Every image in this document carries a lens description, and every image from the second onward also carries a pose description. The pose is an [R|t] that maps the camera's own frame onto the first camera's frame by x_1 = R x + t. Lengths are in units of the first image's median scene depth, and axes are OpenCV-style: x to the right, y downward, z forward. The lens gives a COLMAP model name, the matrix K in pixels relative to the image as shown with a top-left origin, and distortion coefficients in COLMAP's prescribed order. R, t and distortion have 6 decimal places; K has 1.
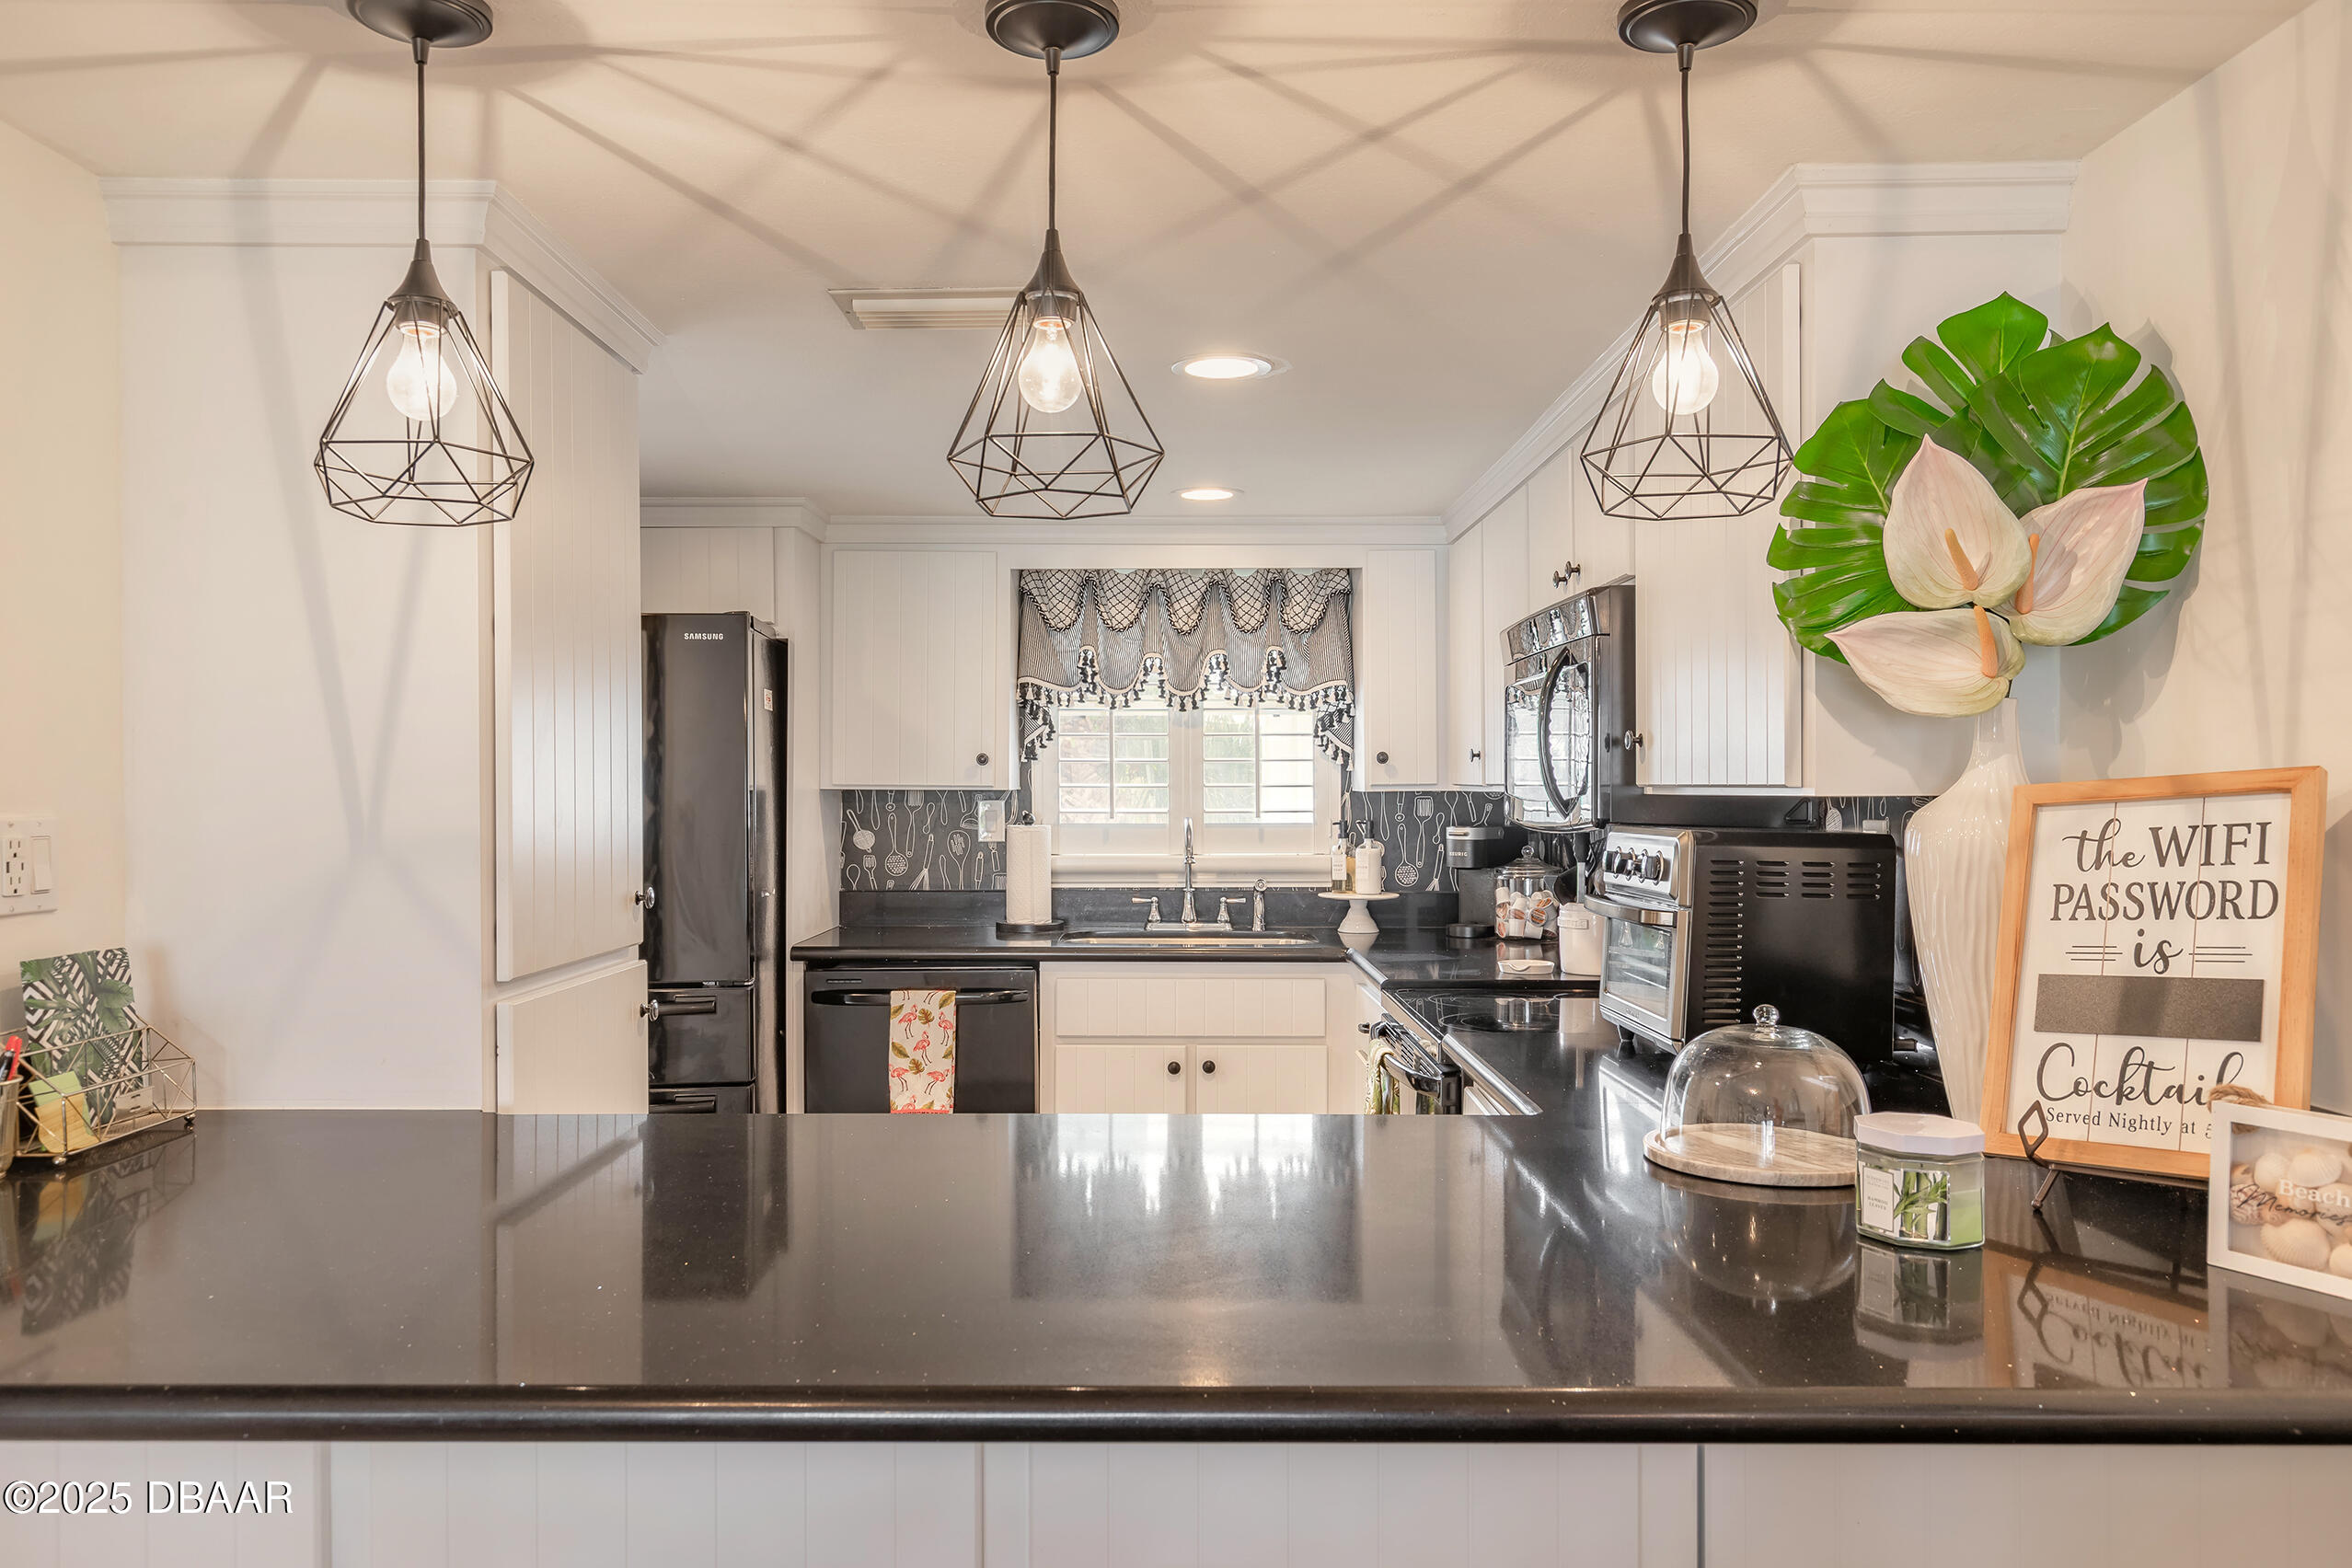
lens RADIAL K [[1622.7, 0, 1167.8], [0, 1622.7, 785.8], [0, 0, 1]] dist [0.009177, 0.001329]
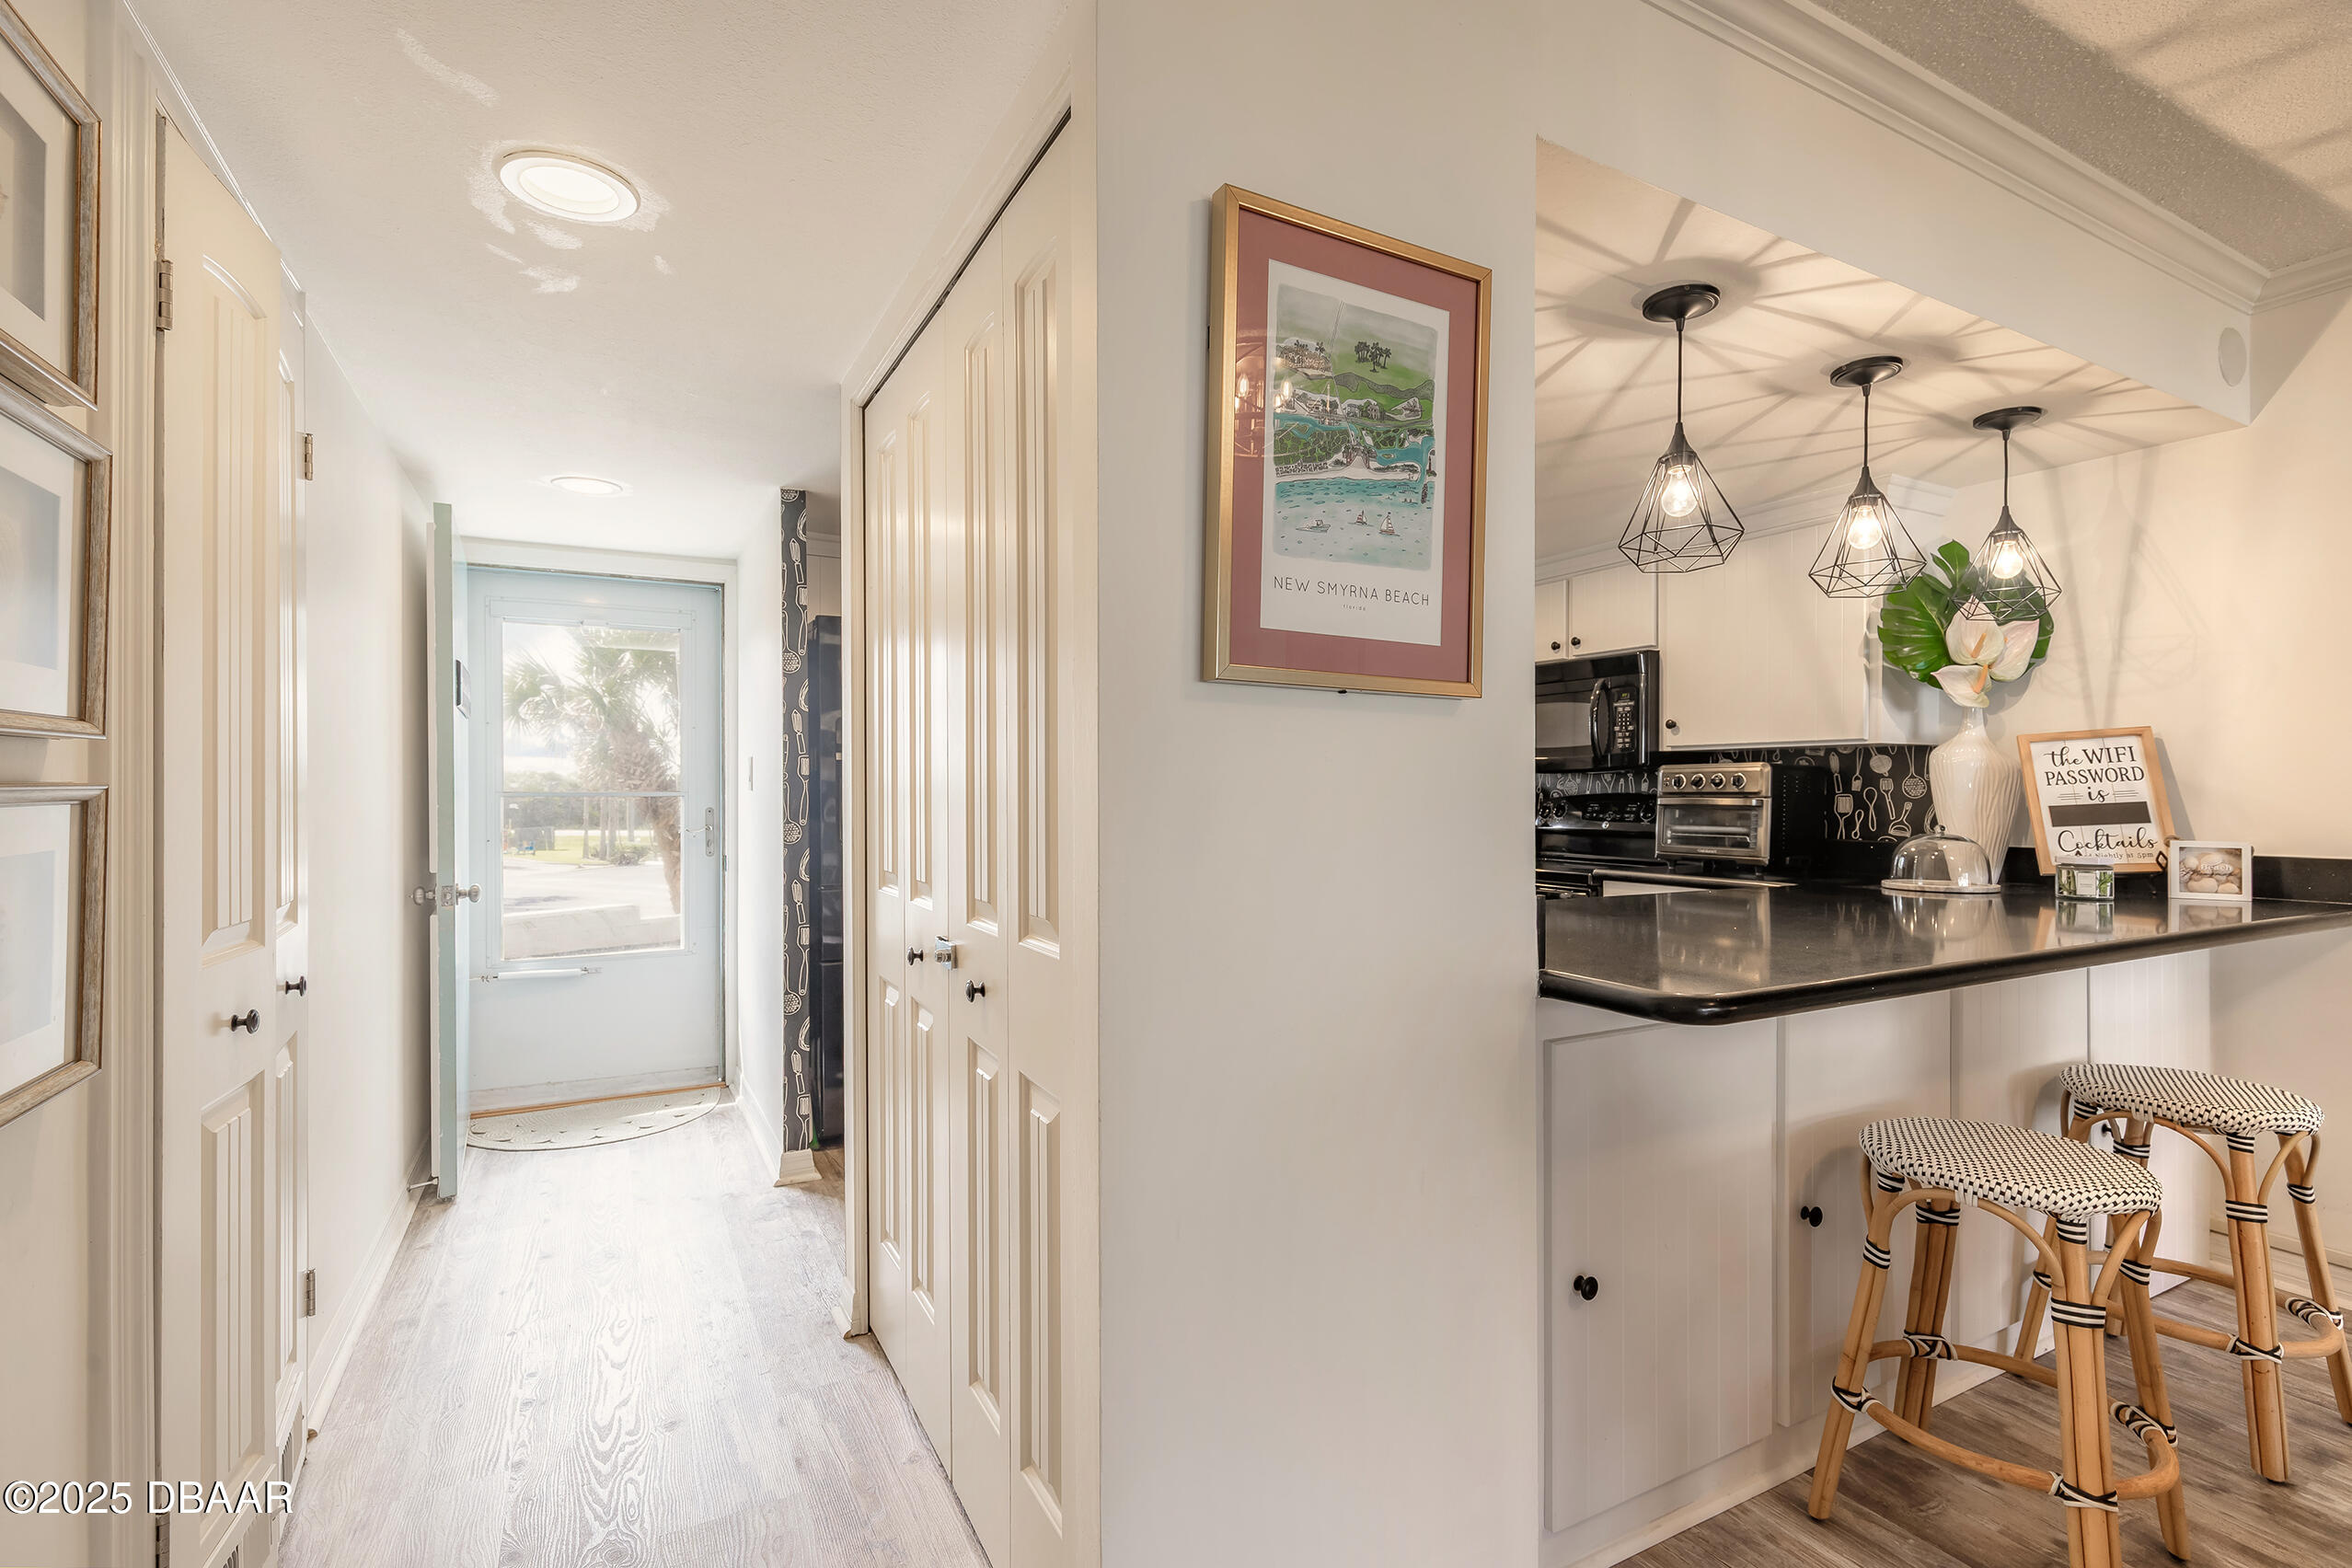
lens RADIAL K [[1060.3, 0, 1180.5], [0, 1060.3, 786.9], [0, 0, 1]] dist [0.011919, -0.001557]
pose [[0.874719, 0.005788, 0.484596, -1.565870], [-0.004690, 0.999983, -0.003478, 0.101655], [-0.484608, 0.000769, 0.874731, 0.183650]]
